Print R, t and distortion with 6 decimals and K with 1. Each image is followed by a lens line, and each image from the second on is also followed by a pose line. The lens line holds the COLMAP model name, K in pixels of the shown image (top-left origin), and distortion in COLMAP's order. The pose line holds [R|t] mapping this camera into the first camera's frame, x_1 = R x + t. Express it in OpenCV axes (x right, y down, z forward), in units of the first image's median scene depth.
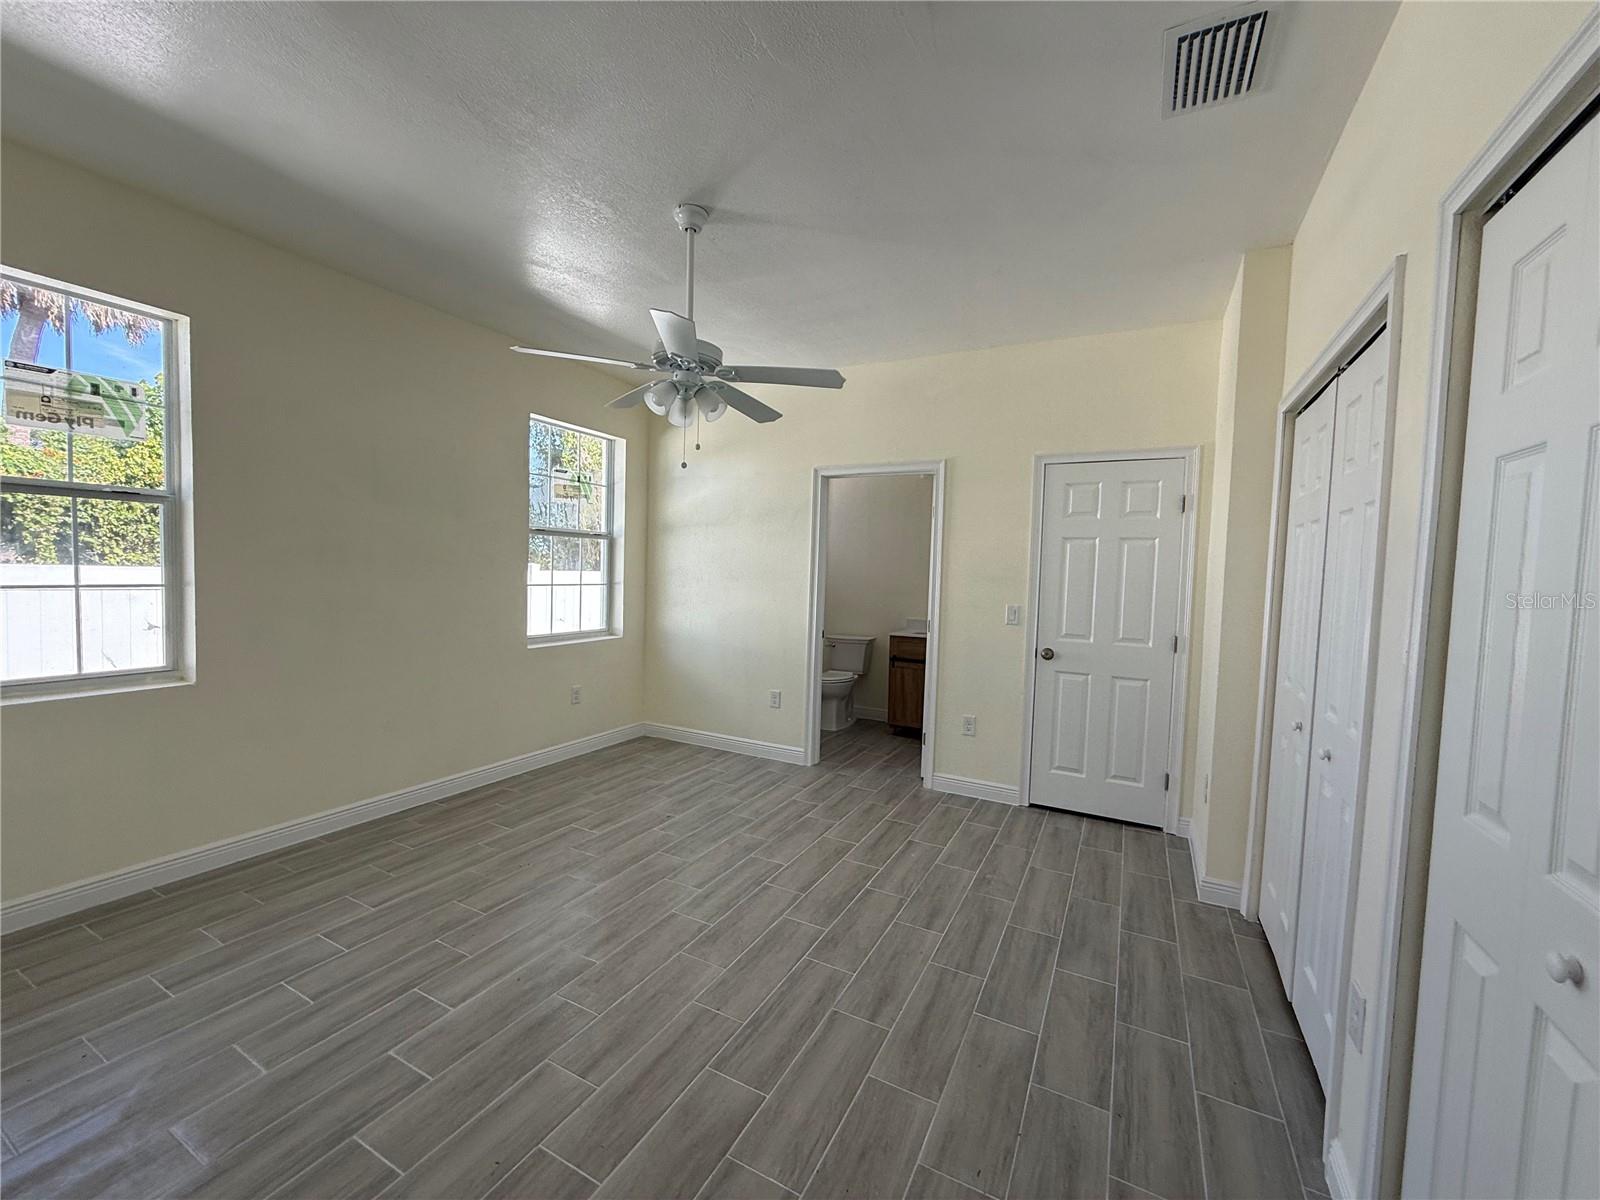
lens RADIAL K [[639.1, 0, 791.0], [0, 639.1, 602.4], [0, 0, 1]] dist [0.002016, 0.000095]
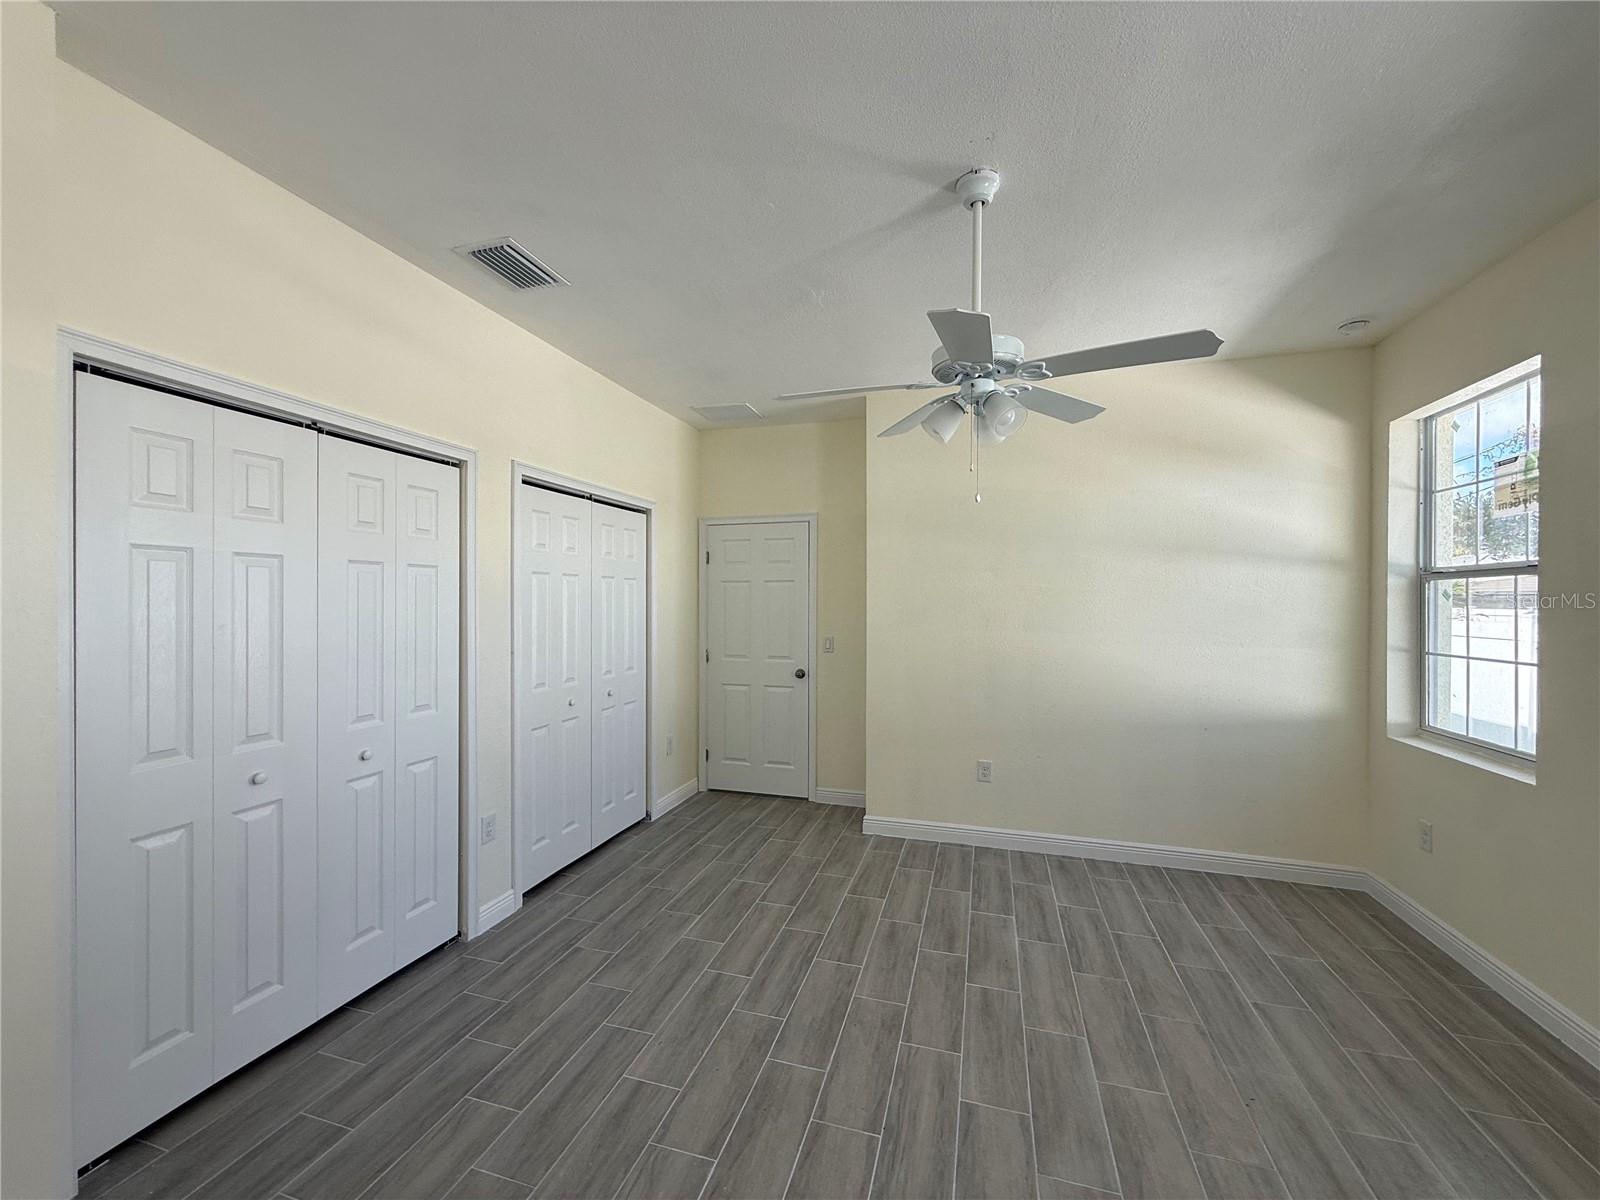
lens RADIAL K [[639.1, 0, 791.0], [0, 639.1, 602.4], [0, 0, 1]] dist [0.002016, 0.000095]
pose [[-0.980174, -0.035969, -0.194844, 0.216722], [-0.045594, 0.997940, 0.045139, -0.118749], [0.192819, 0.053128, -0.979795, 1.847260]]
